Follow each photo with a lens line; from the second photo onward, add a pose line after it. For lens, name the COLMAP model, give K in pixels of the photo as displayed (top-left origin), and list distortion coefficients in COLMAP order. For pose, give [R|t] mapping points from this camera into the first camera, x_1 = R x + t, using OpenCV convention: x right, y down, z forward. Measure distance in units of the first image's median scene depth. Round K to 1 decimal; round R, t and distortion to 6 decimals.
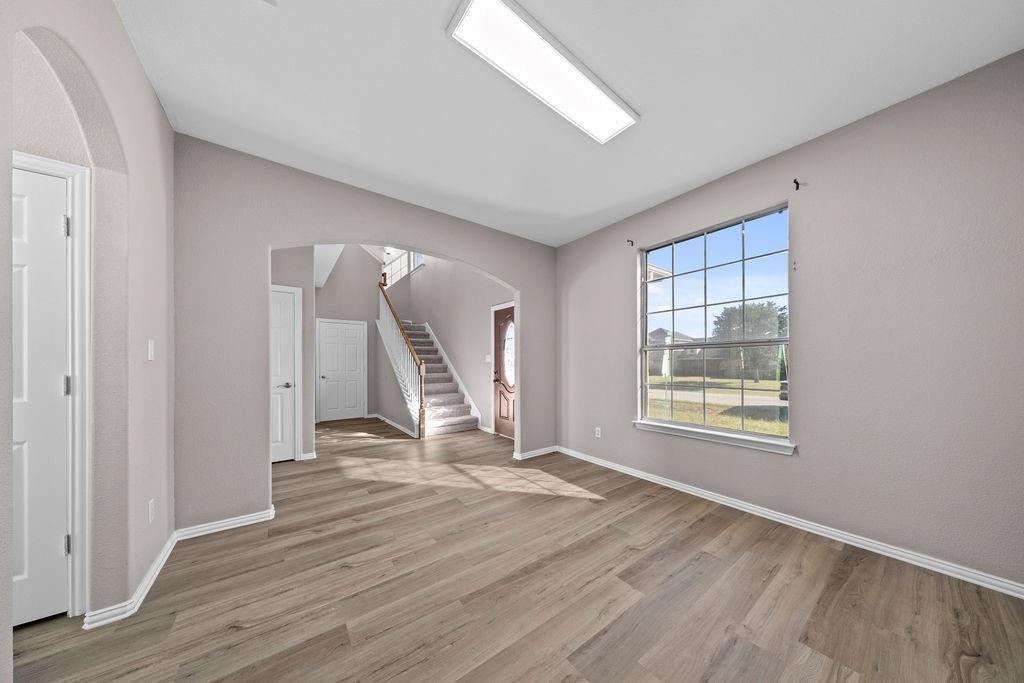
lens RADIAL K [[302.5, 0, 512.4], [0, 302.5, 367.5], [0, 0, 1]] dist [0.001984, -0.000311]
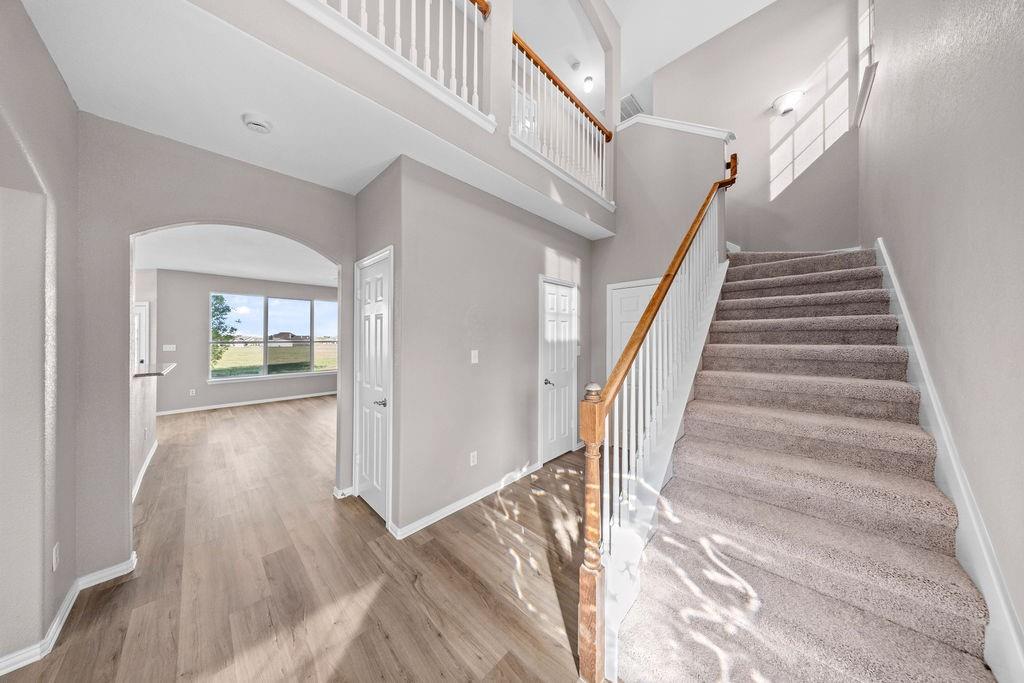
lens RADIAL K [[302.5, 0, 506.9], [0, 302.5, 333.7], [0, 0, 1]] dist [0.001984, -0.000311]
pose [[0.152980, -0.008281, -0.988195, -0.043705], [-0.005568, 0.999942, -0.009241, -0.061137], [0.988214, 0.006916, 0.152925, 0.817544]]
